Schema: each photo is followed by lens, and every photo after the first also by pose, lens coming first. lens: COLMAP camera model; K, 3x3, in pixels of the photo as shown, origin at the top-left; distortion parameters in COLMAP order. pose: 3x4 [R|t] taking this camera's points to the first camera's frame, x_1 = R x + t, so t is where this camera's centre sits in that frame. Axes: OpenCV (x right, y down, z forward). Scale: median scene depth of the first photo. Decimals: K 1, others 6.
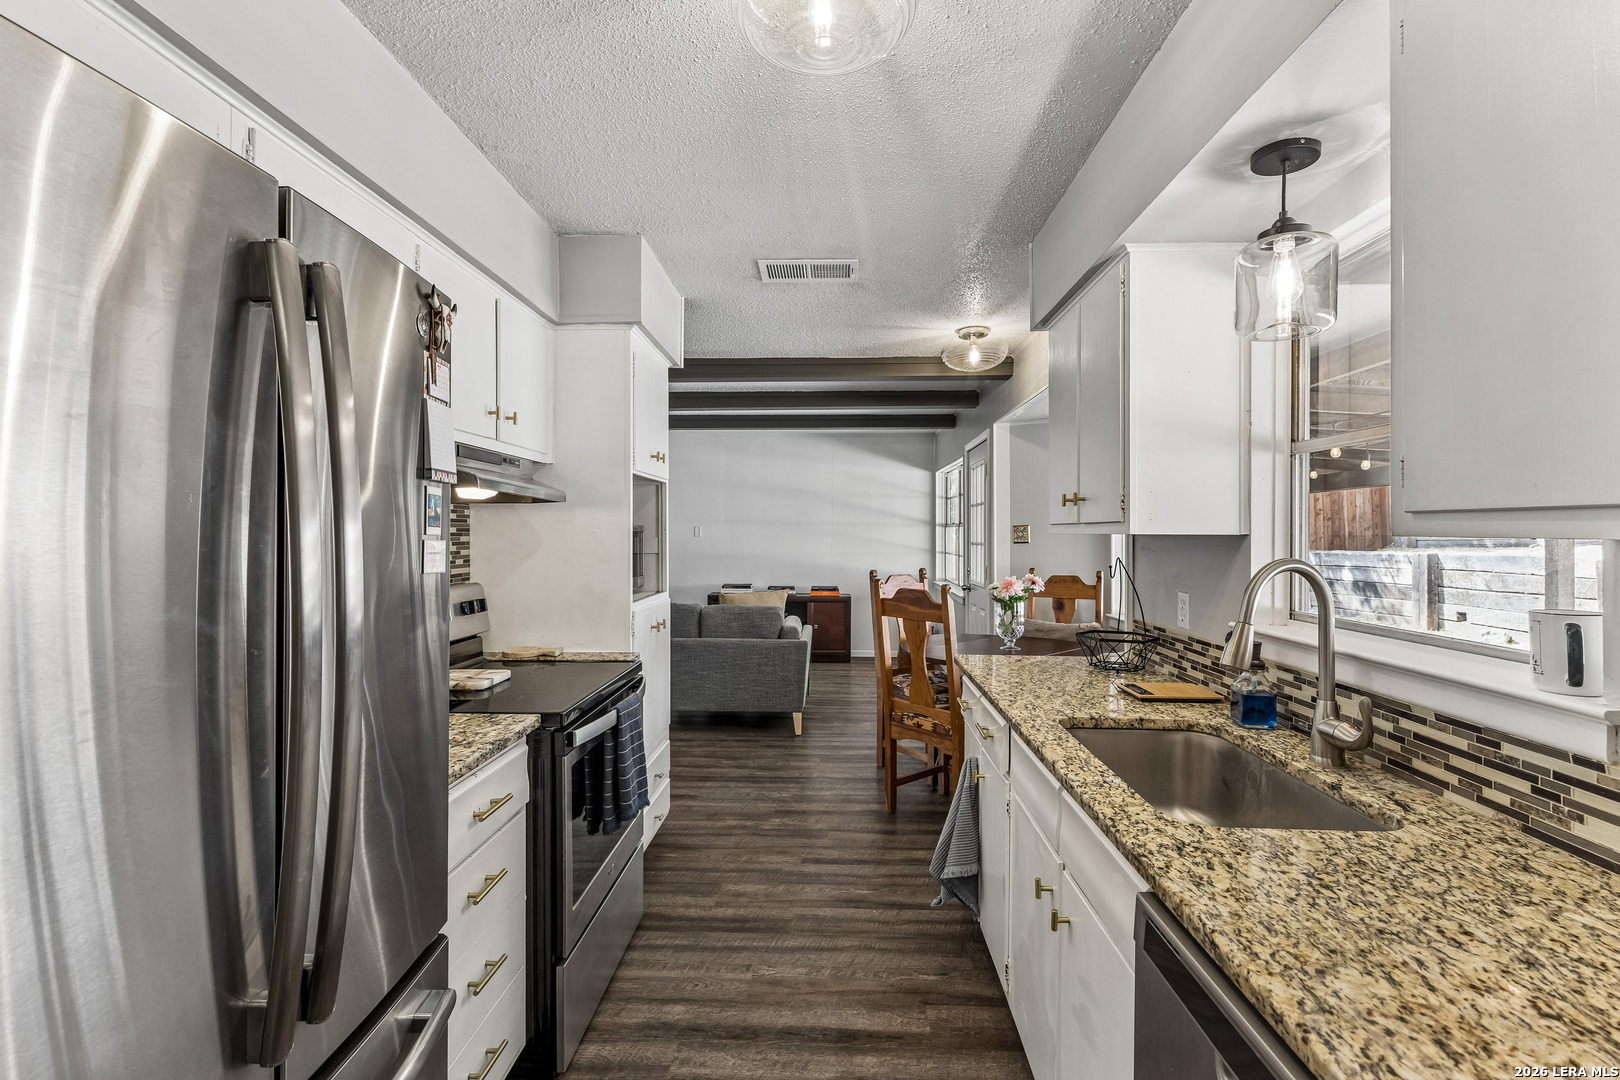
lens RADIAL K [[745.3, 0, 820.3], [0, 745.3, 532.4], [0, 0, 1]] dist [0.001345, -0.000048]
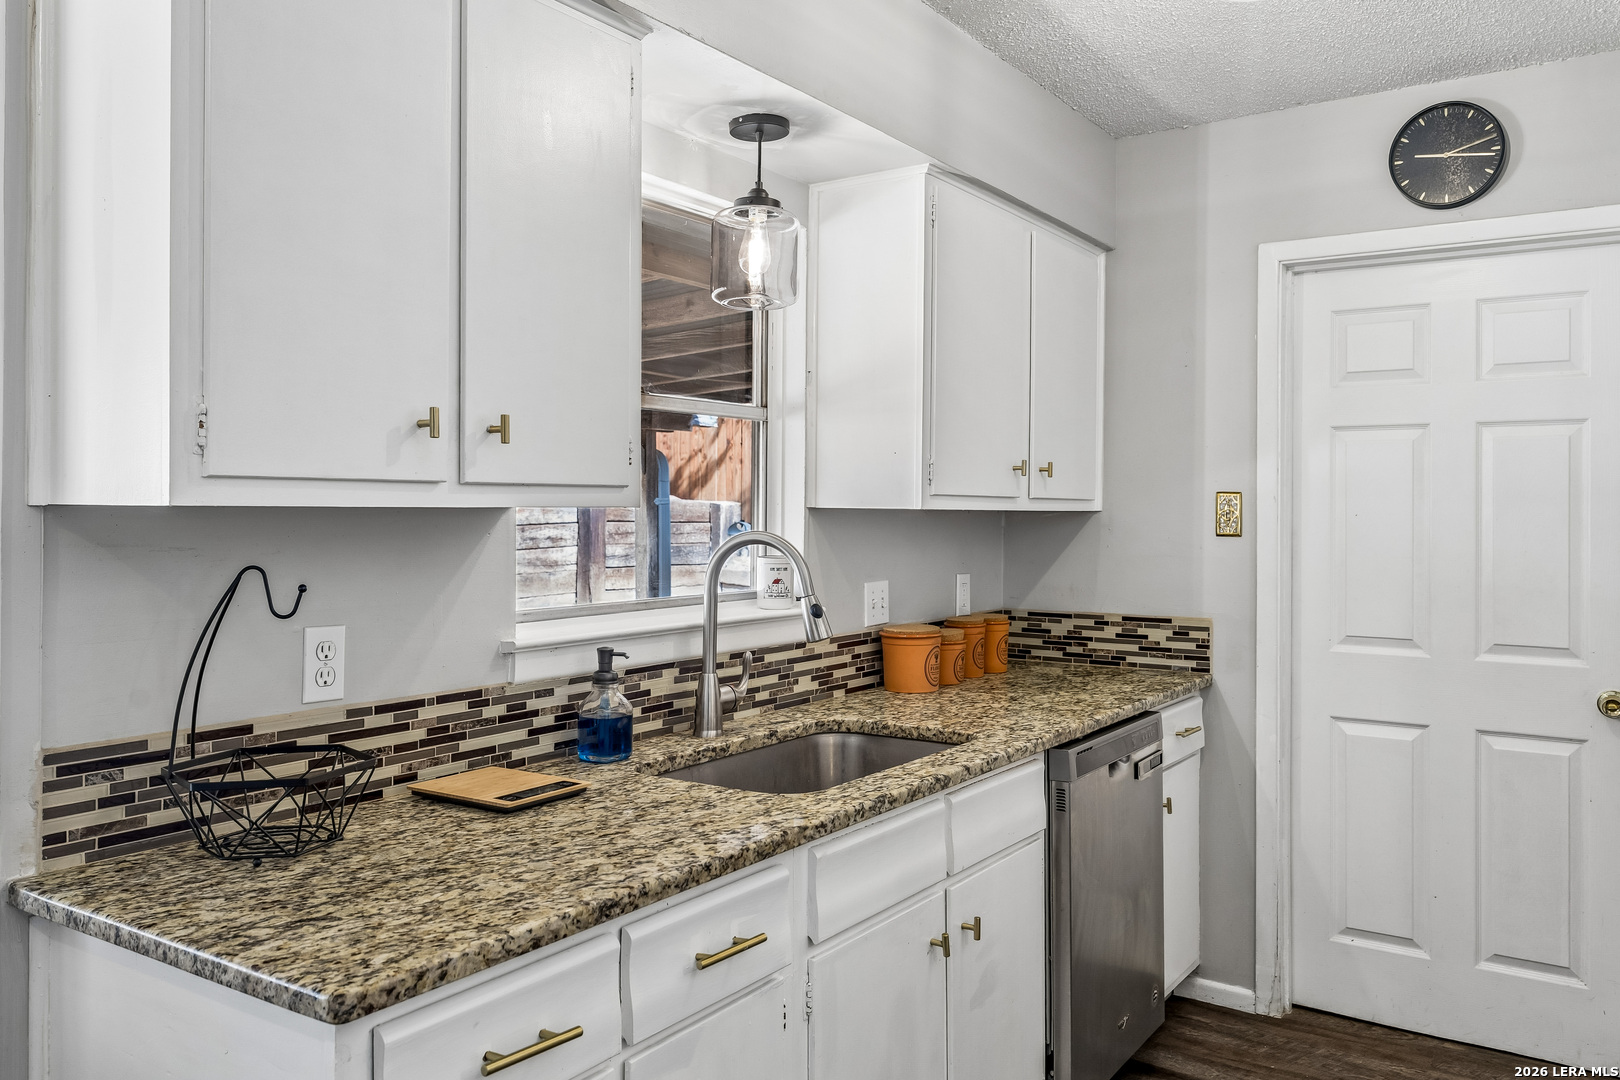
lens RADIAL K [[1245.8, 0, 811.0], [0, 1245.8, 516.6], [0, 0, 1]] dist [0.000760, -0.000471]
pose [[-0.845777, -0.001824, 0.533533, -0.402370], [0.000046, 0.999994, 0.003490, 0.012072], [-0.533536, 0.002976, -0.845772, 2.880642]]
